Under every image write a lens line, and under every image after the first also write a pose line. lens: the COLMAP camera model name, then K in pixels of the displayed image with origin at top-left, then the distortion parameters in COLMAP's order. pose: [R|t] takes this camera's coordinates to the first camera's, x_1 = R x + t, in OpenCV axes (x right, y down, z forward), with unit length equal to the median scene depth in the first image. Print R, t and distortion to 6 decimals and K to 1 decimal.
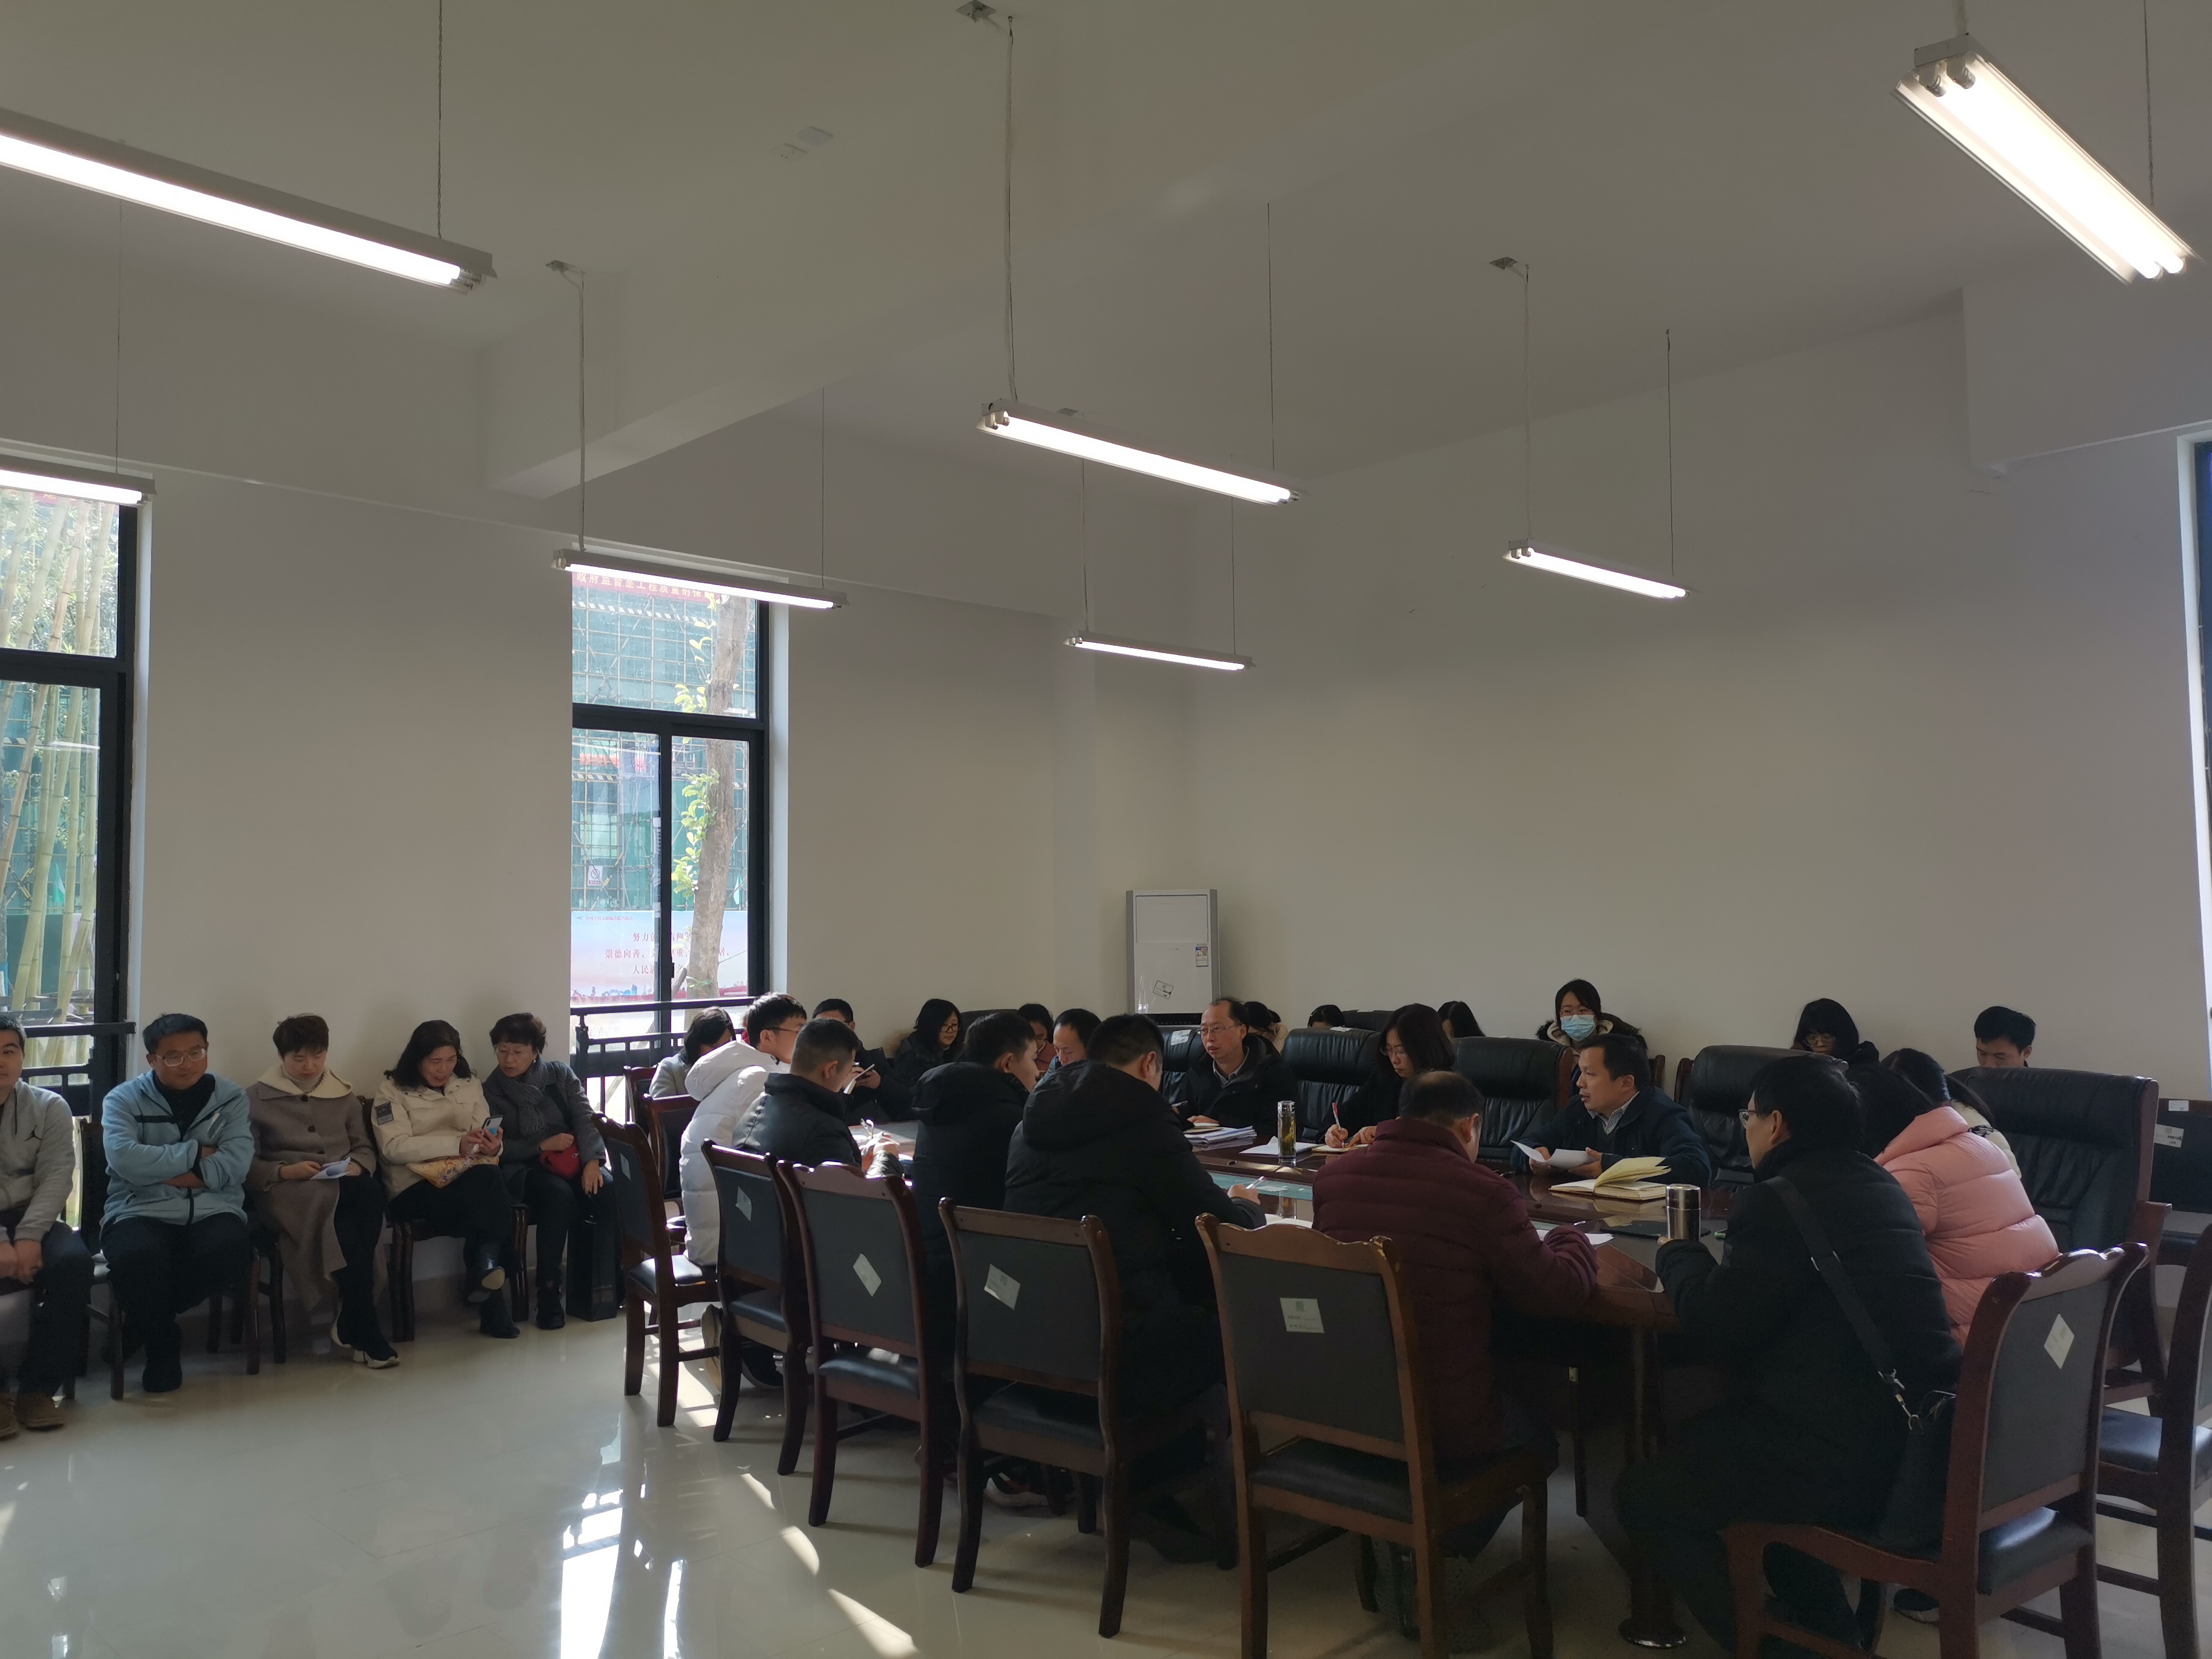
lens RADIAL K [[1719.5, 0, 1106.0], [0, 1719.5, 829.5], [0, 0, 1]] dist [0.000056, -0.004539]
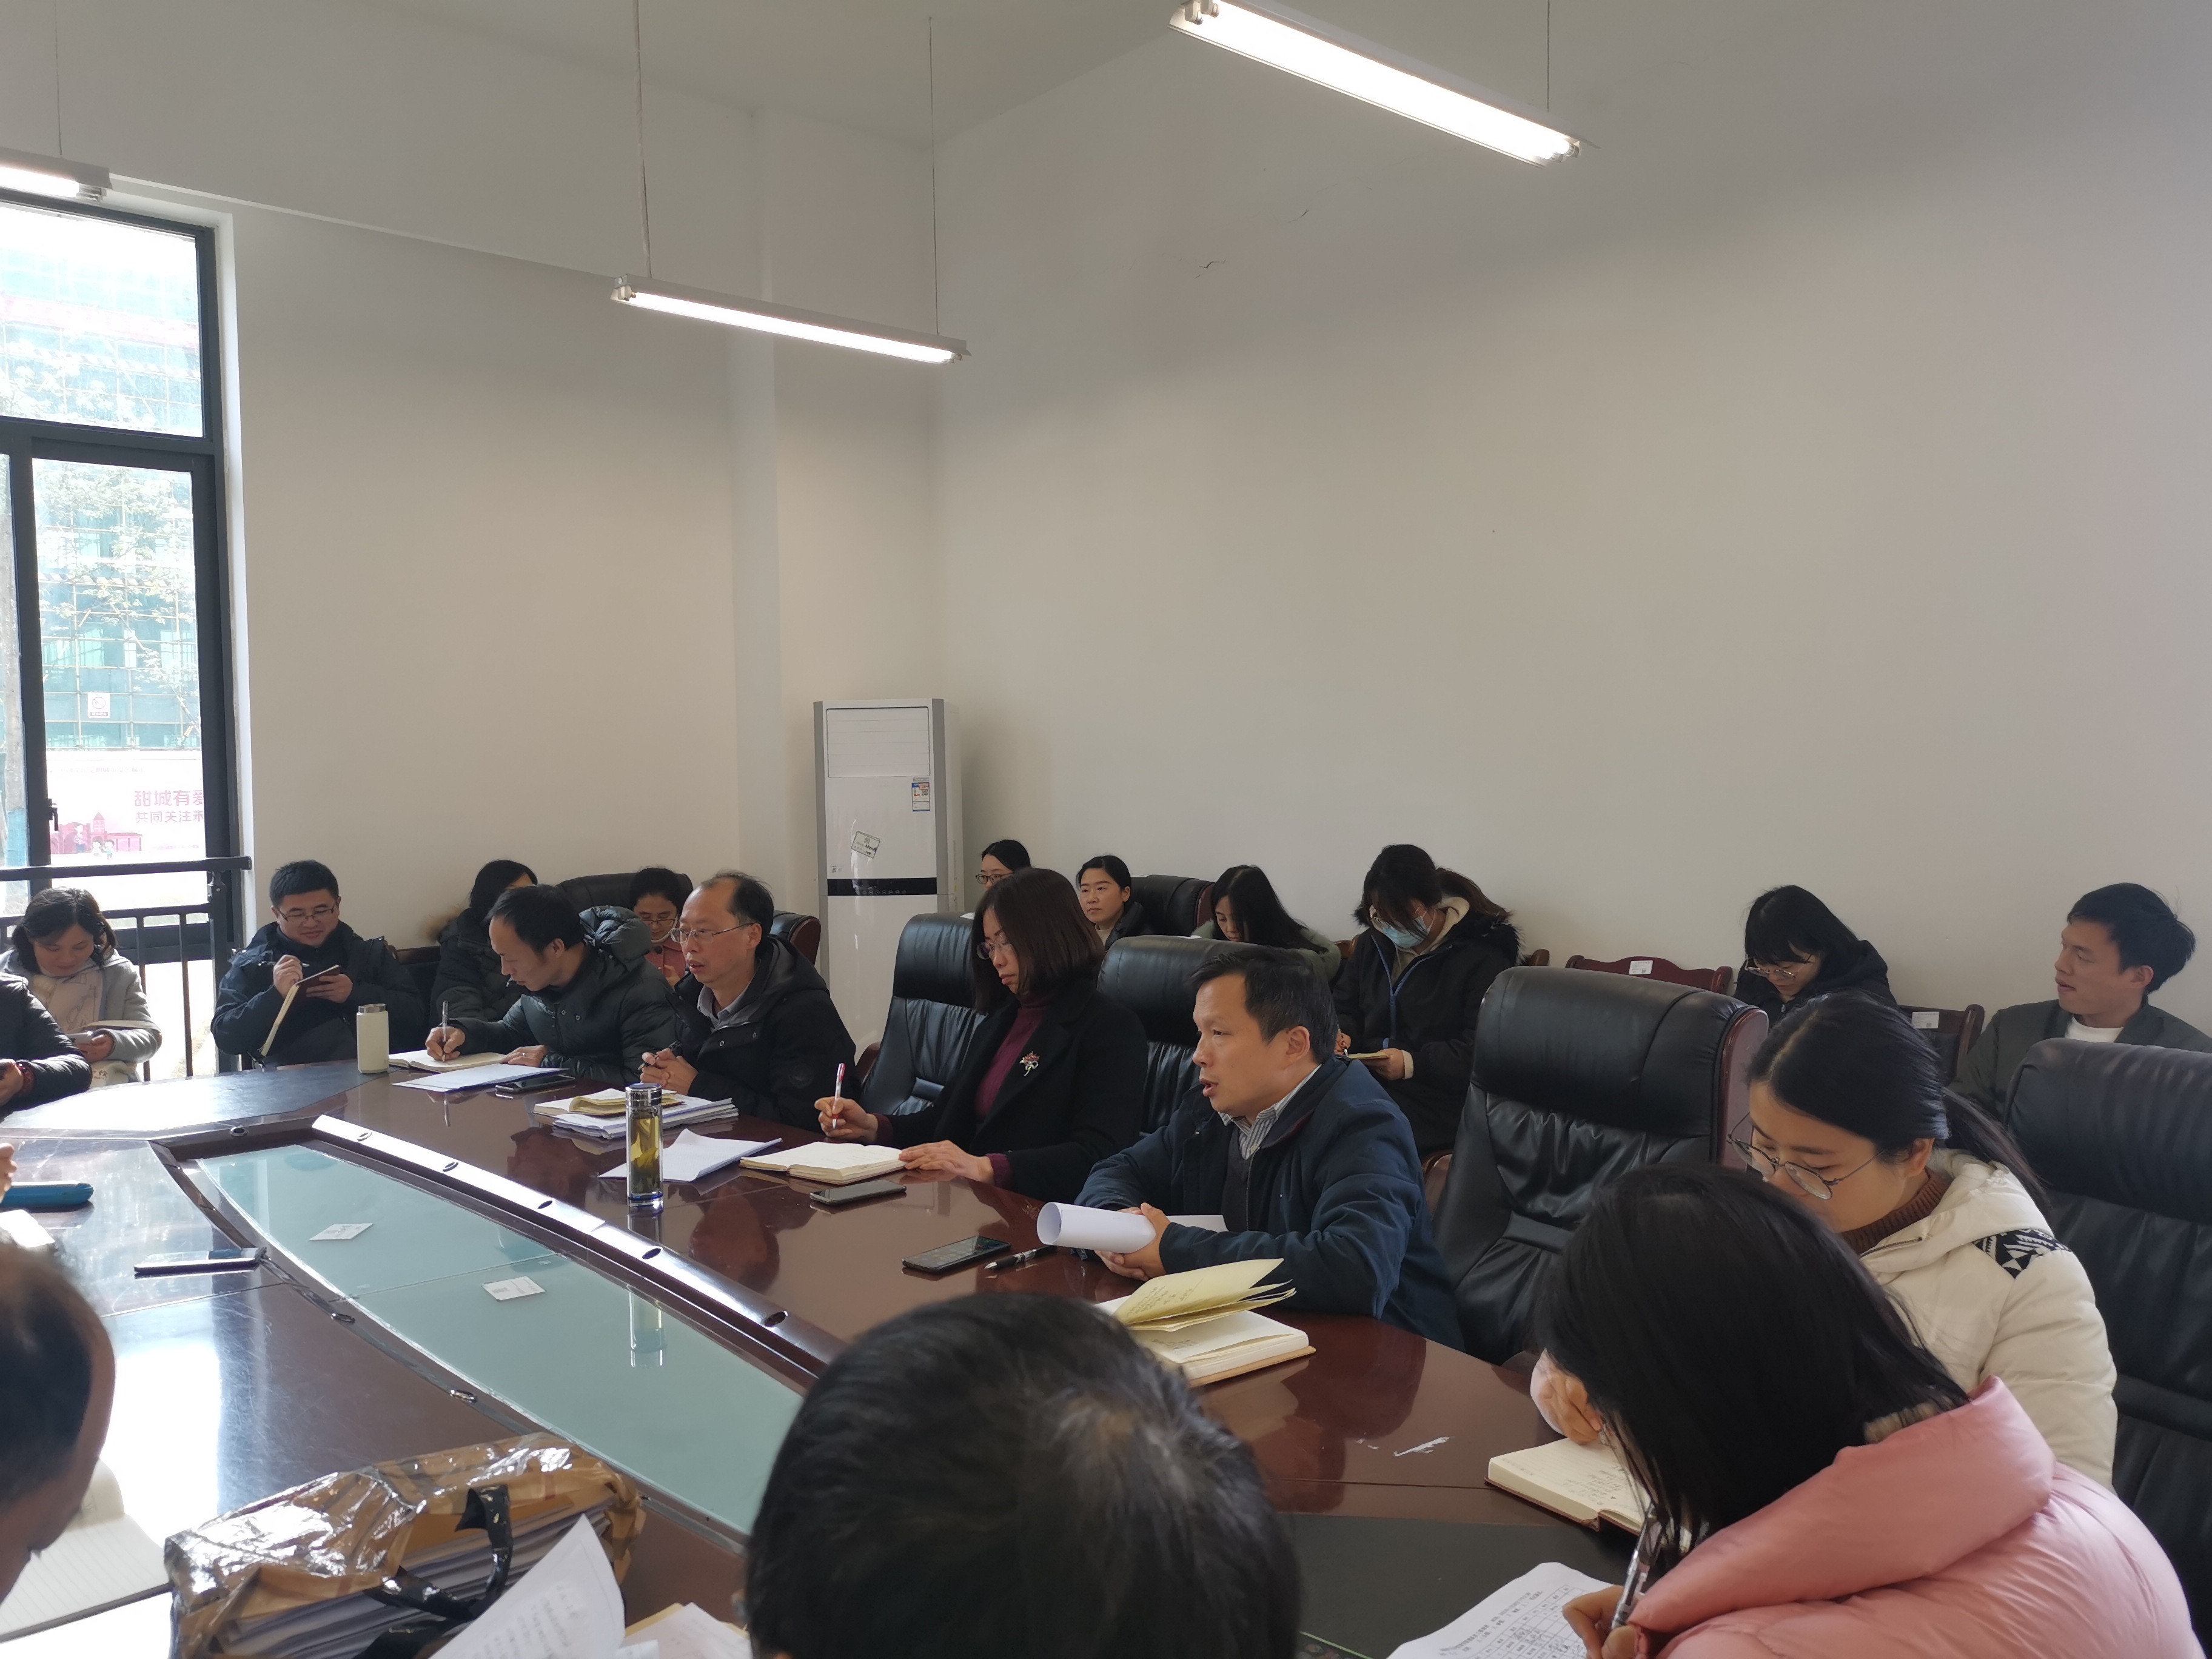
lens RADIAL K [[1709.1, 0, 1106.0], [0, 1709.1, 829.5], [0, 0, 1]] dist [0.043098, -0.001470]
pose [[0.997410, 0.001034, -0.071918, 0.178301], [0.005611, 0.995732, 0.092125, 0.024294], [0.071706, -0.092290, 0.993147, 0.325559]]
